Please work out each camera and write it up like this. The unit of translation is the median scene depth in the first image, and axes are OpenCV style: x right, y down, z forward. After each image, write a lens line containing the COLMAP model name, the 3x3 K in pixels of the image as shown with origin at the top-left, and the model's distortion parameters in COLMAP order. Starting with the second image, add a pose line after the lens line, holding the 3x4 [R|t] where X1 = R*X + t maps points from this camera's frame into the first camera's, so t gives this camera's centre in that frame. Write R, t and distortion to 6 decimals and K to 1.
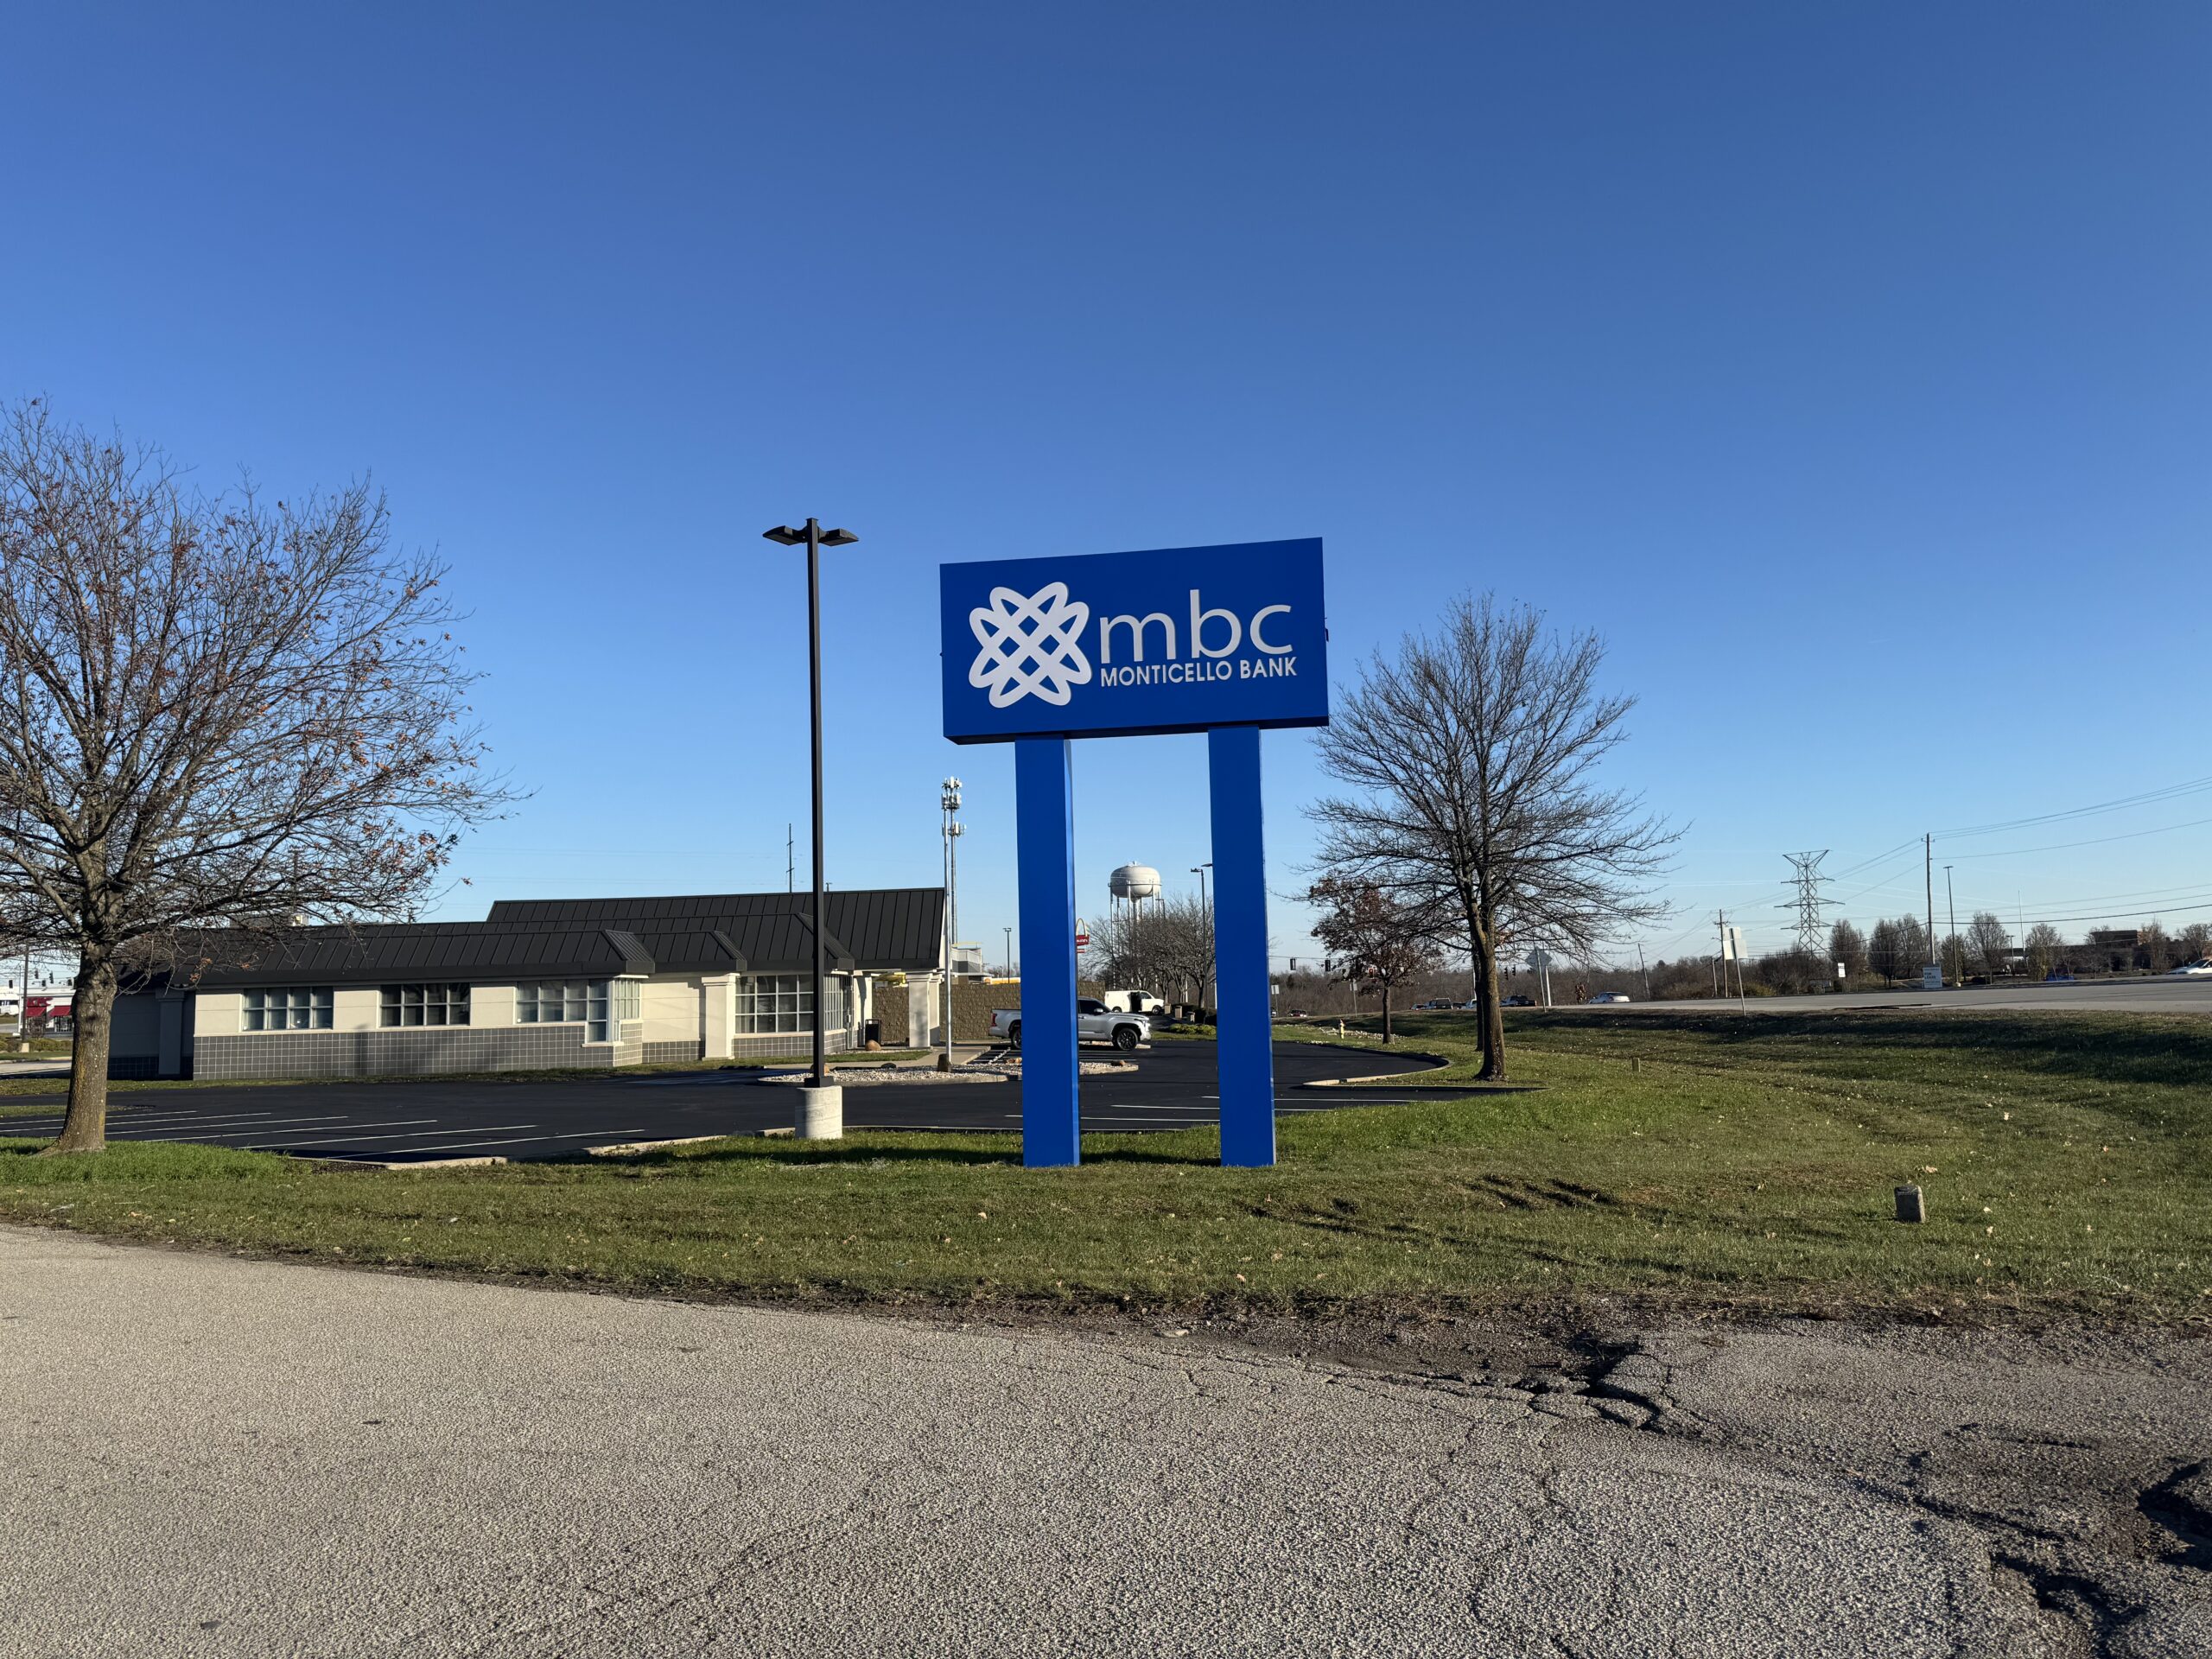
lens RADIAL K [[1515.3, 0, 1106.0], [0, 1515.3, 829.5], [0, 0, 1]] dist [0.145524, -0.240674]
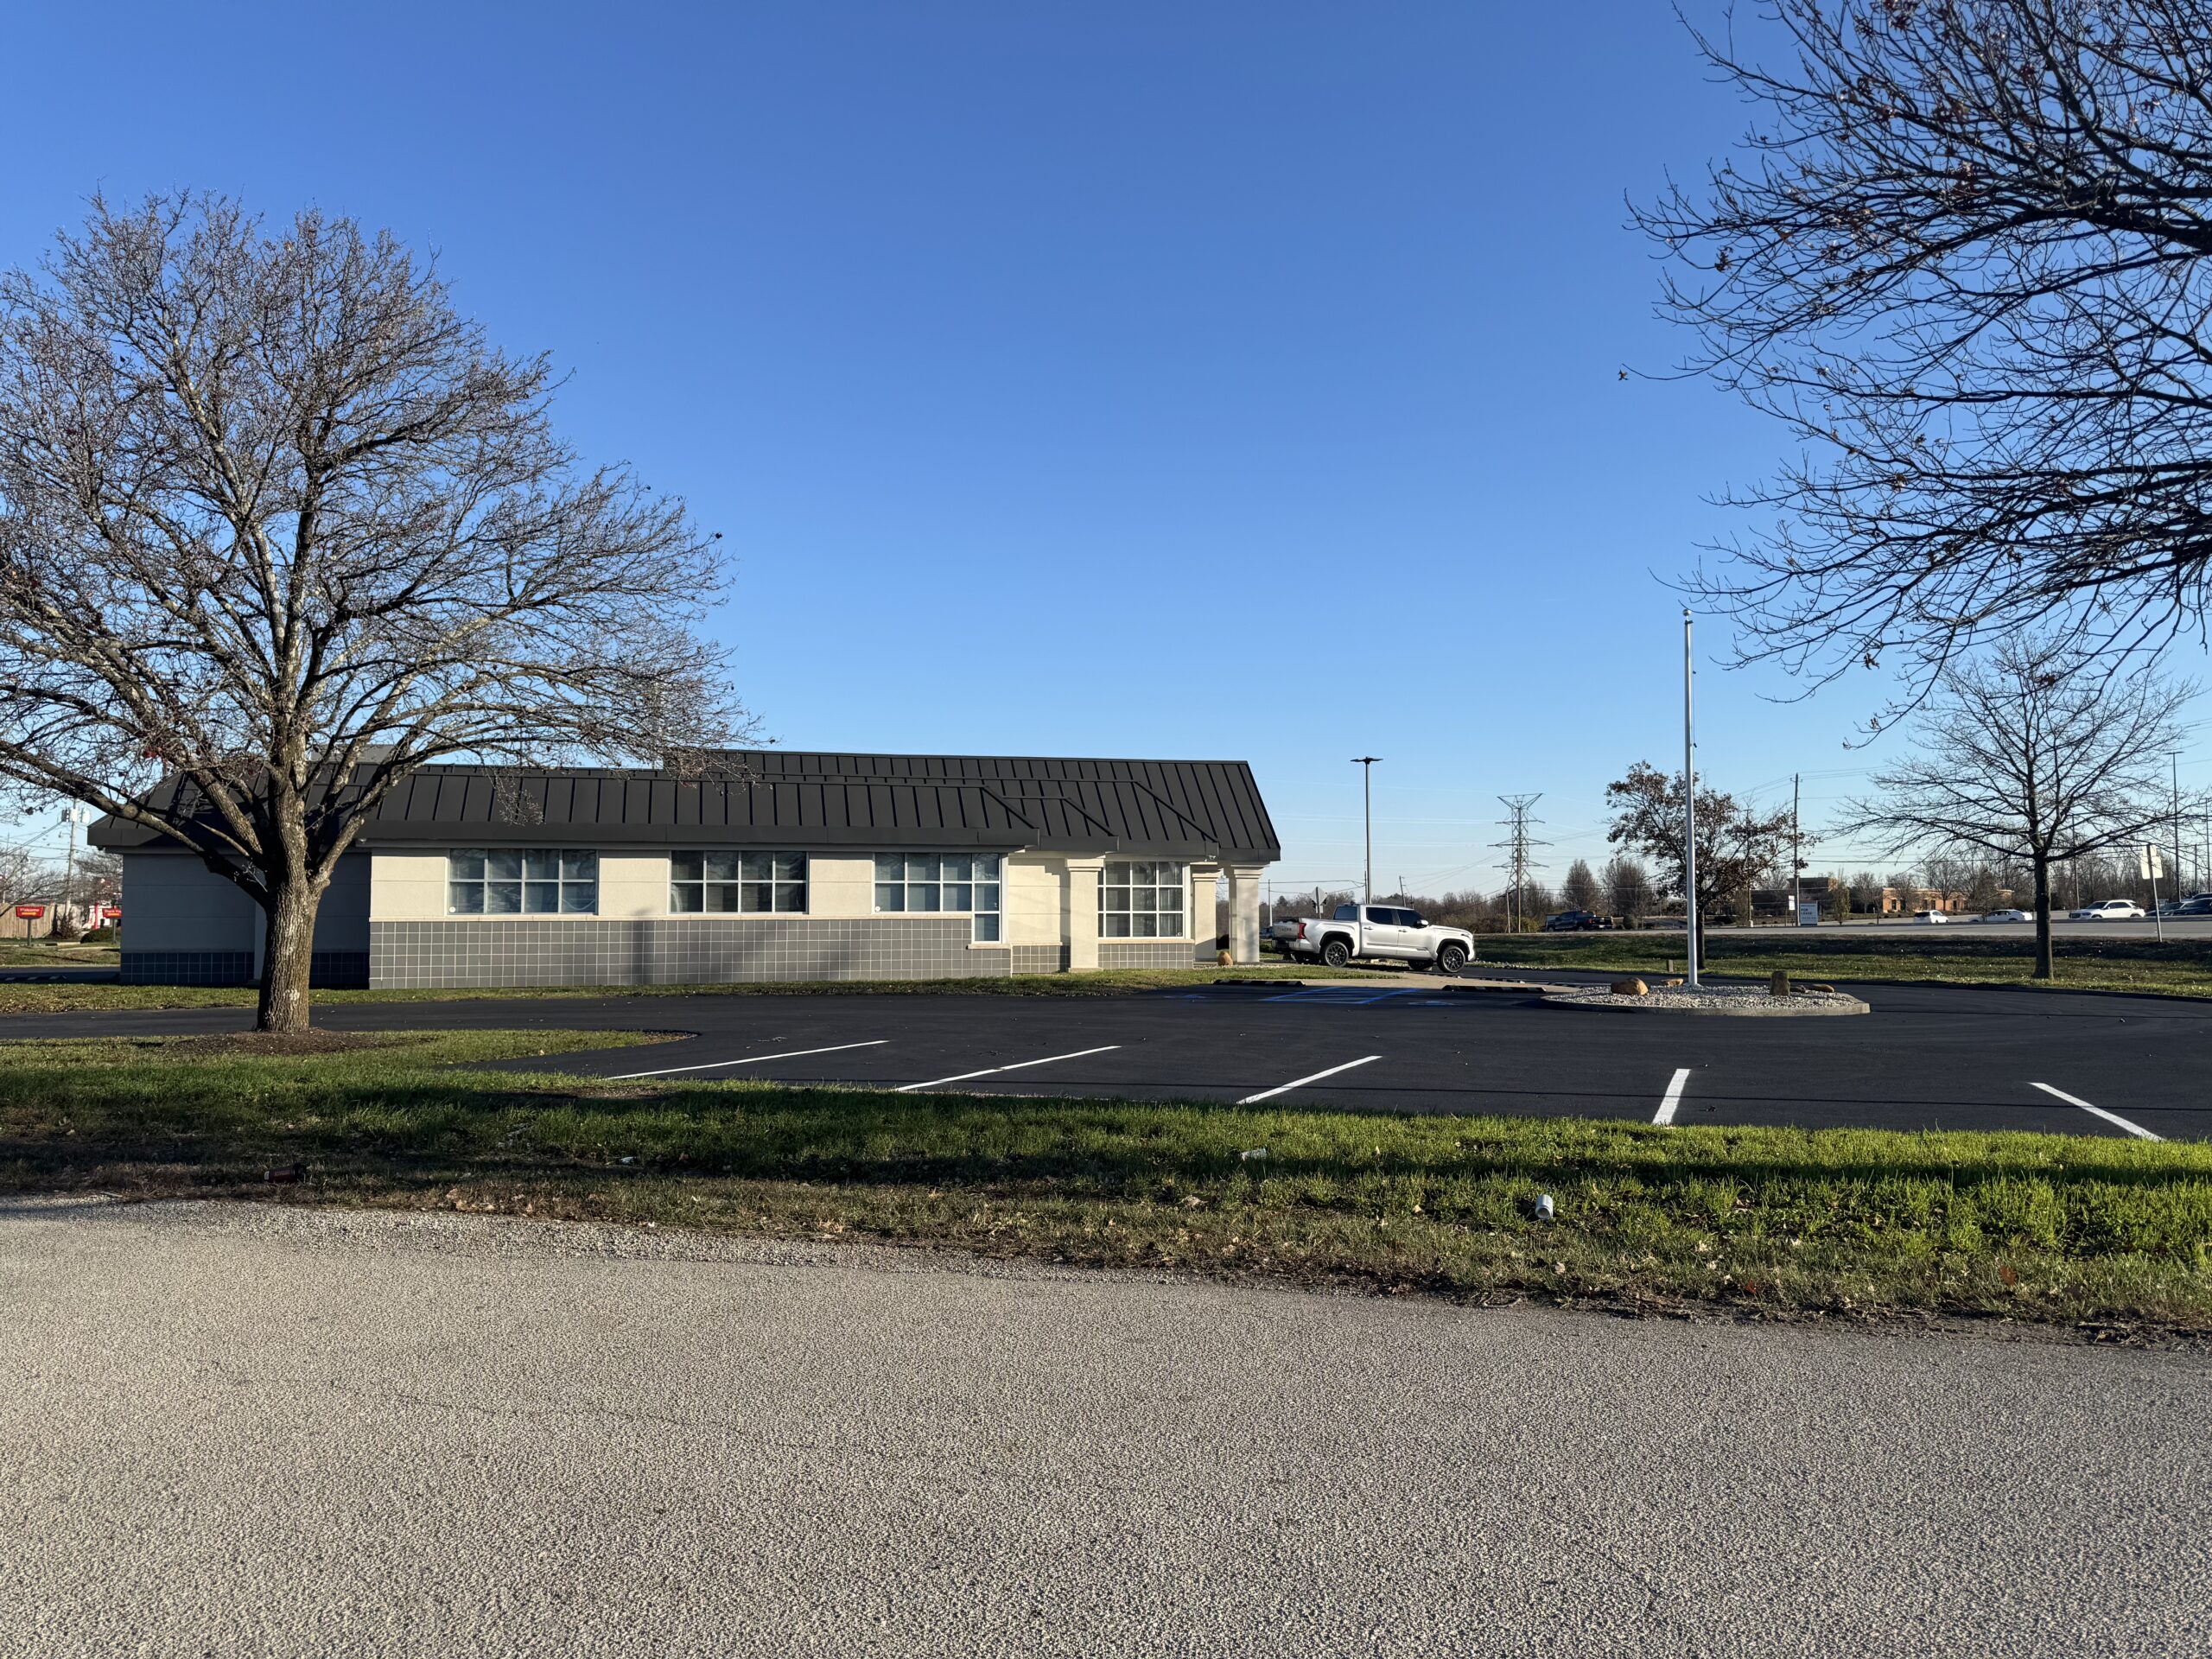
lens RADIAL K [[1515.3, 0, 1106.0], [0, 1515.3, 829.5], [0, 0, 1]] dist [0.145524, -0.240674]
pose [[0.971000, 0.037815, 0.236071, -0.596102], [-0.049014, 0.997925, 0.041748, 0.072344], [-0.234003, -0.052108, 0.970839, 0.412270]]
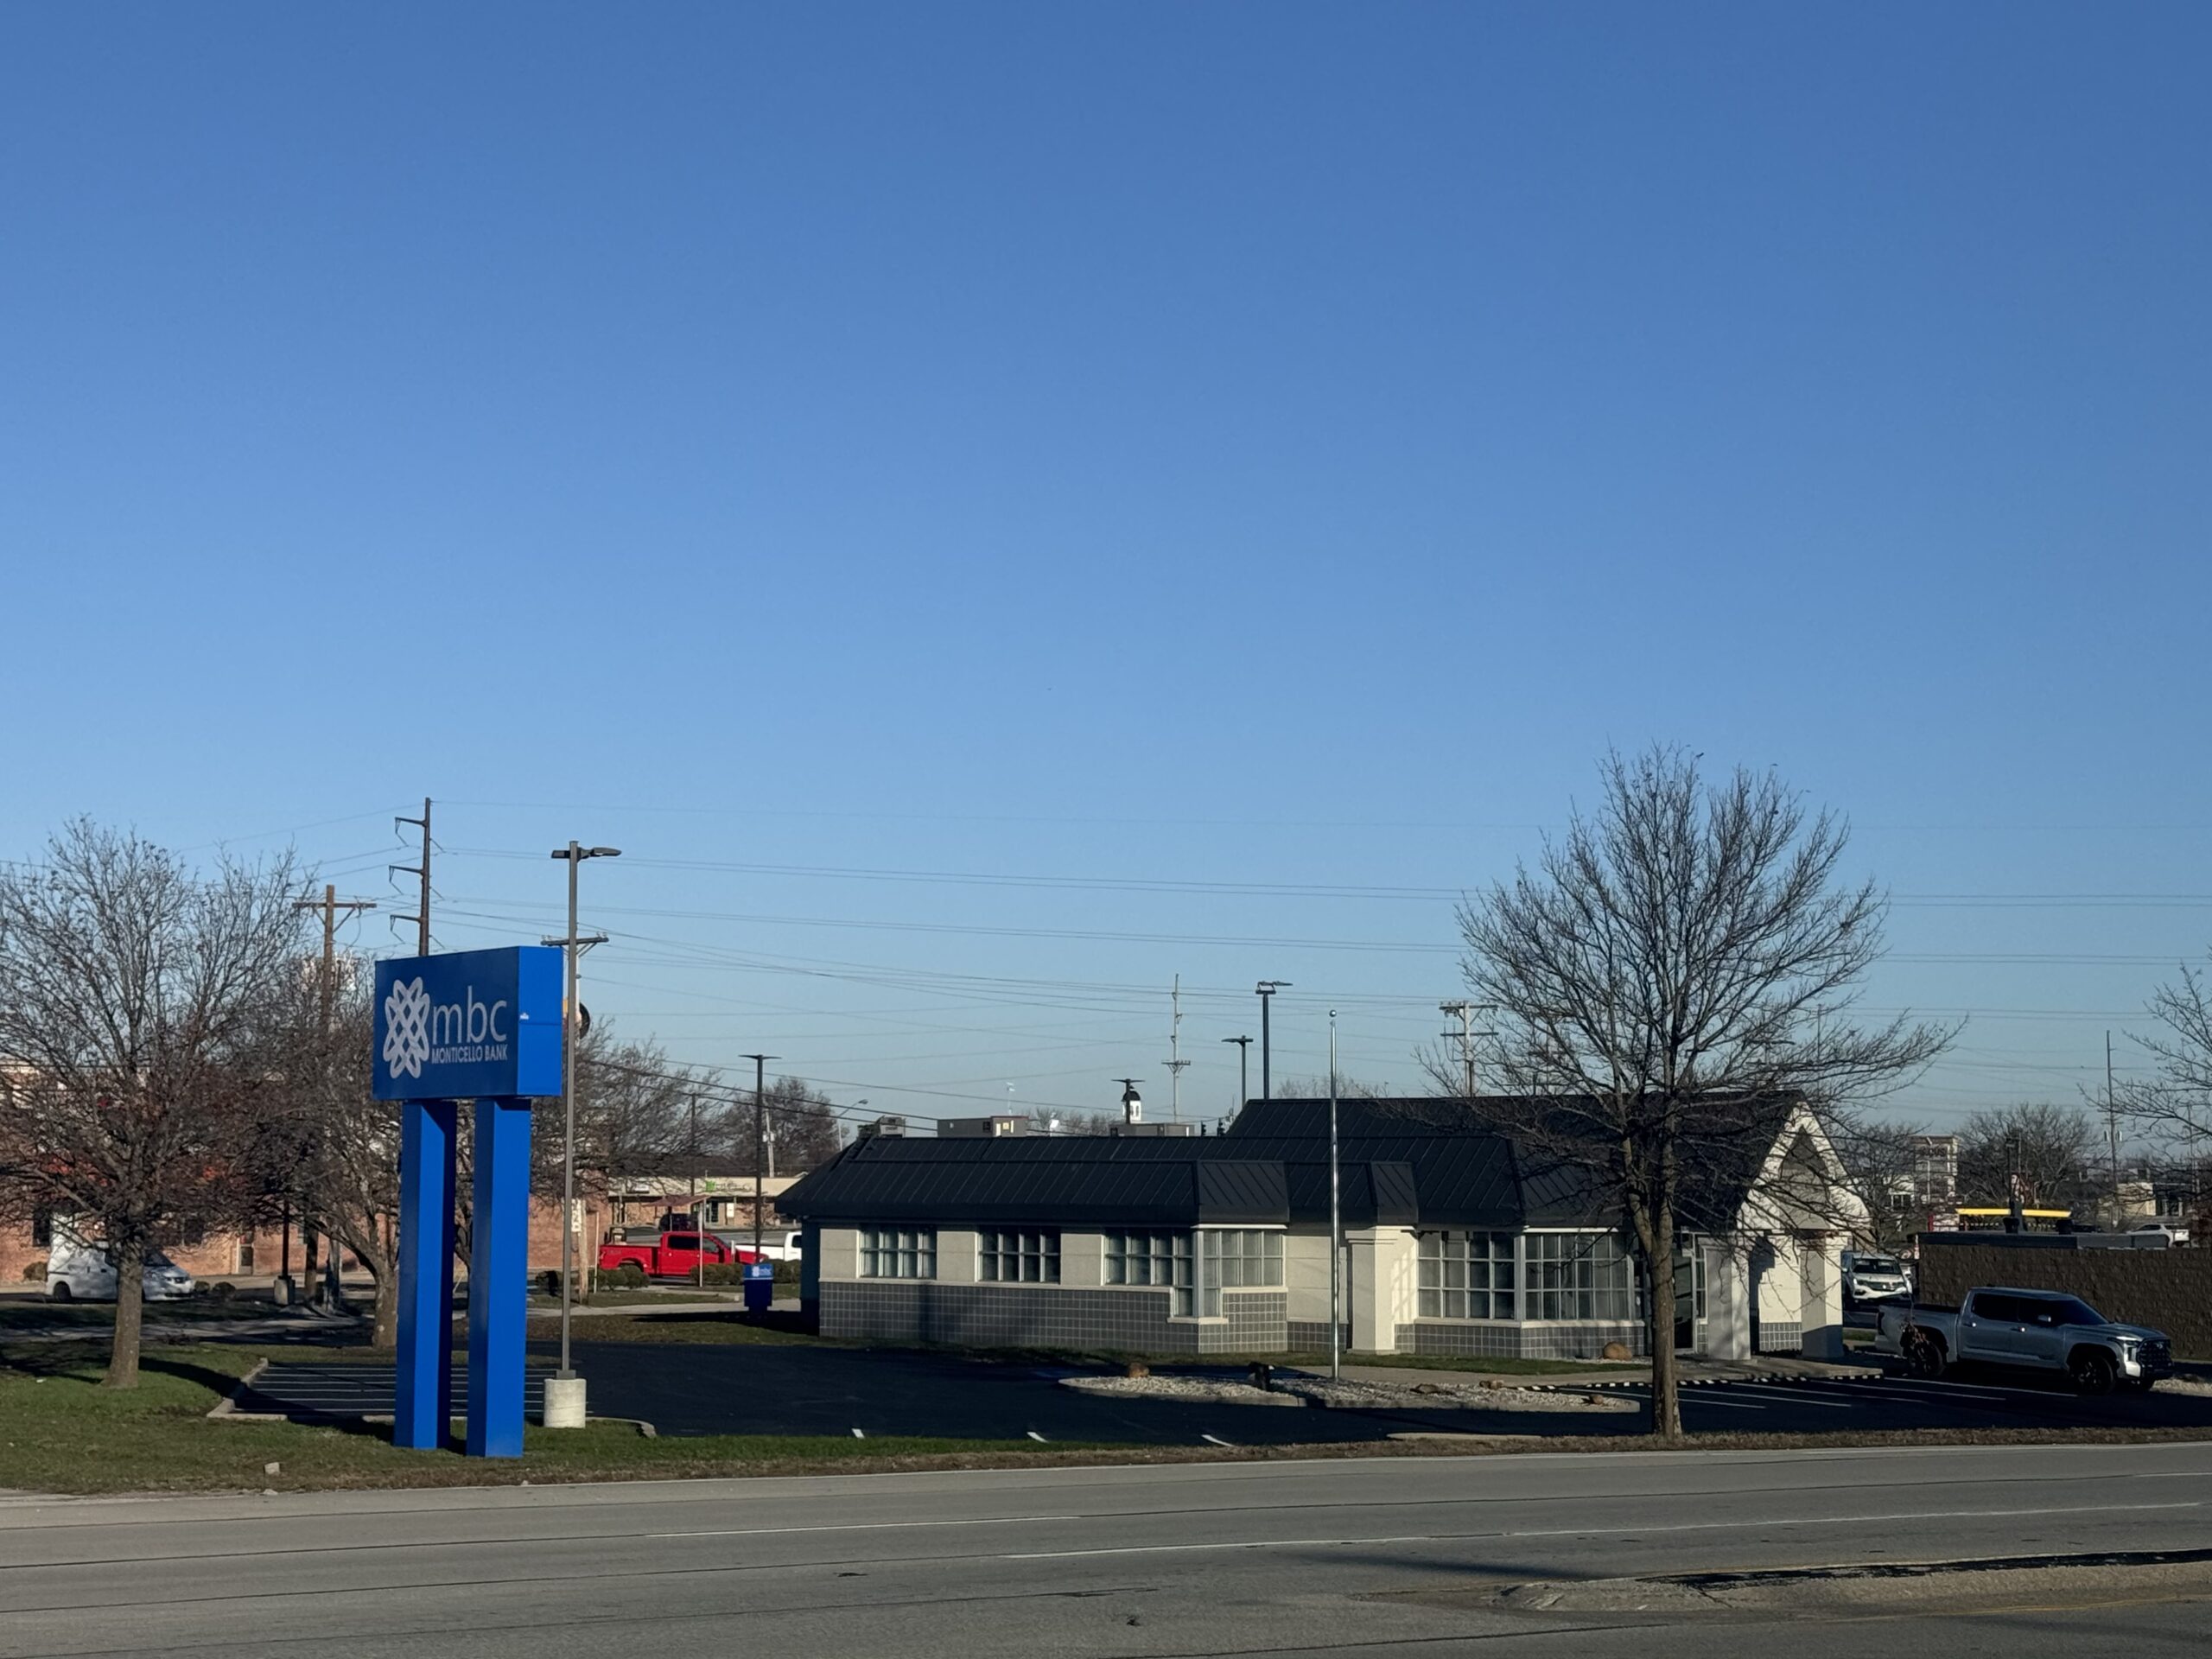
lens RADIAL K [[3870.8, 0, 1106.0], [0, 3870.8, 829.5], [0, 0, 1]] dist [0.010658, 3.110670]
pose [[0.708756, -0.034185, -0.704625, 1.245980], [0.047911, 0.998852, -0.000267, -0.121794], [0.703825, -0.033570, 0.709580, -0.409859]]
